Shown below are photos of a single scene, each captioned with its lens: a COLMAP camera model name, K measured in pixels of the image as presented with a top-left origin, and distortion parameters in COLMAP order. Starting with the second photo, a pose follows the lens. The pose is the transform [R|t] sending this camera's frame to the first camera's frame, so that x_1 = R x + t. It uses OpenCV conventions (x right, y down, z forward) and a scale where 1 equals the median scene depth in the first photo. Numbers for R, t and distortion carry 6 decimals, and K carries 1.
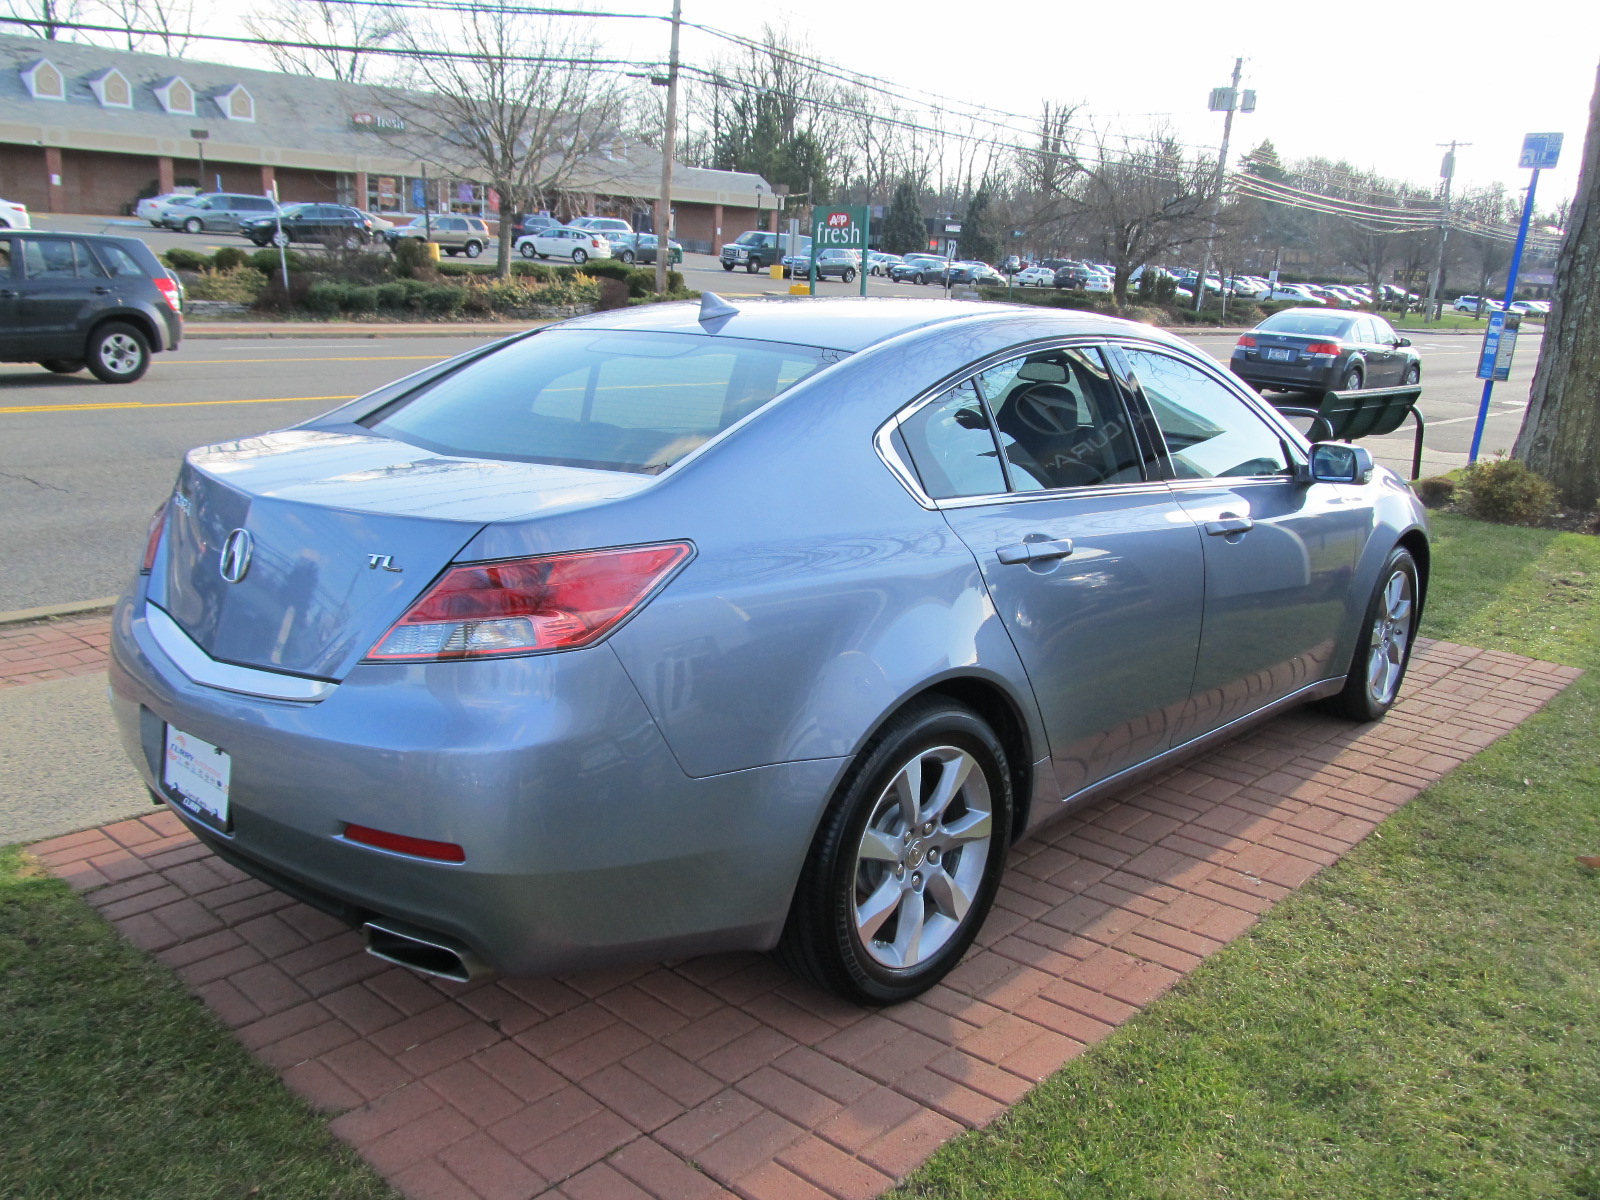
lens RADIAL K [[1308.3, 0, 803.3], [0, 1308.3, 613.3], [0, 0, 1]] dist [-0.050416, 0.017587]
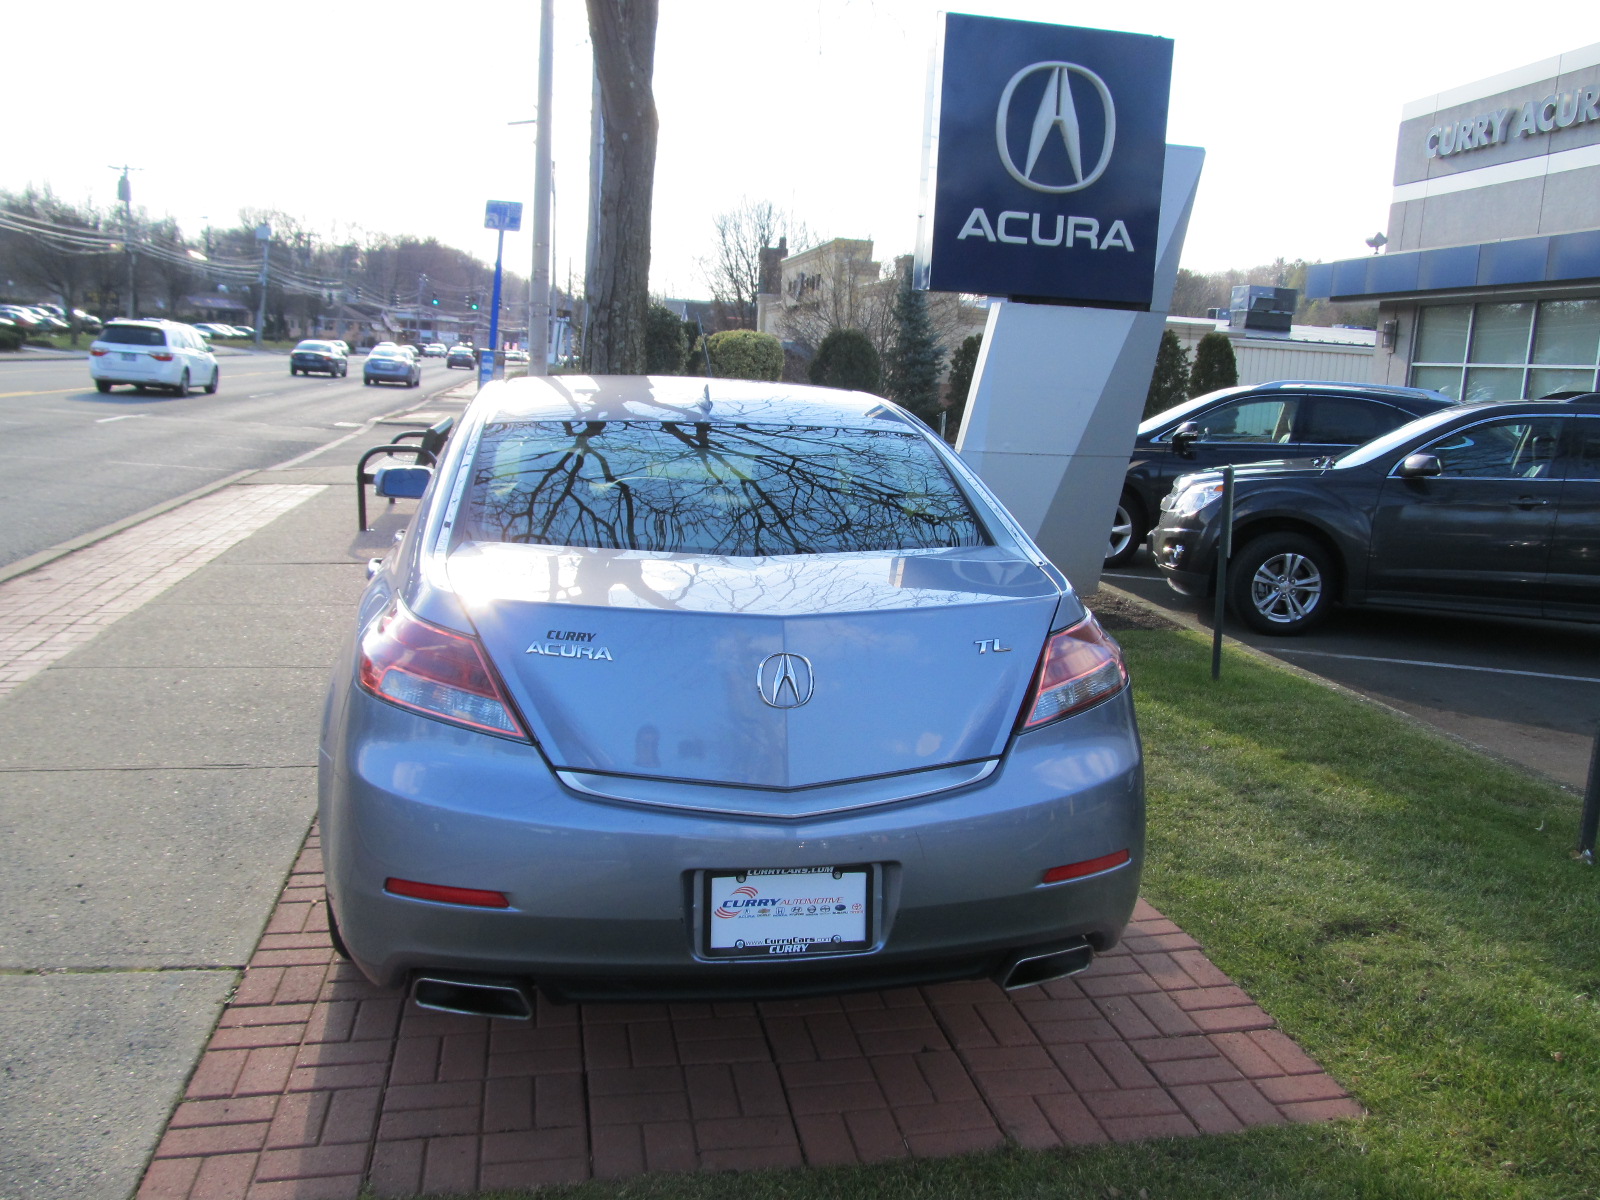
lens RADIAL K [[1308.3, 0, 803.3], [0, 1308.3, 613.3], [0, 0, 1]] dist [-0.050416, 0.017587]
pose [[0.586043, -0.159657, 0.794395, -0.308769], [0.171449, 0.982631, 0.071007, -0.041391], [-0.791934, 0.094585, 0.603237, 0.101823]]
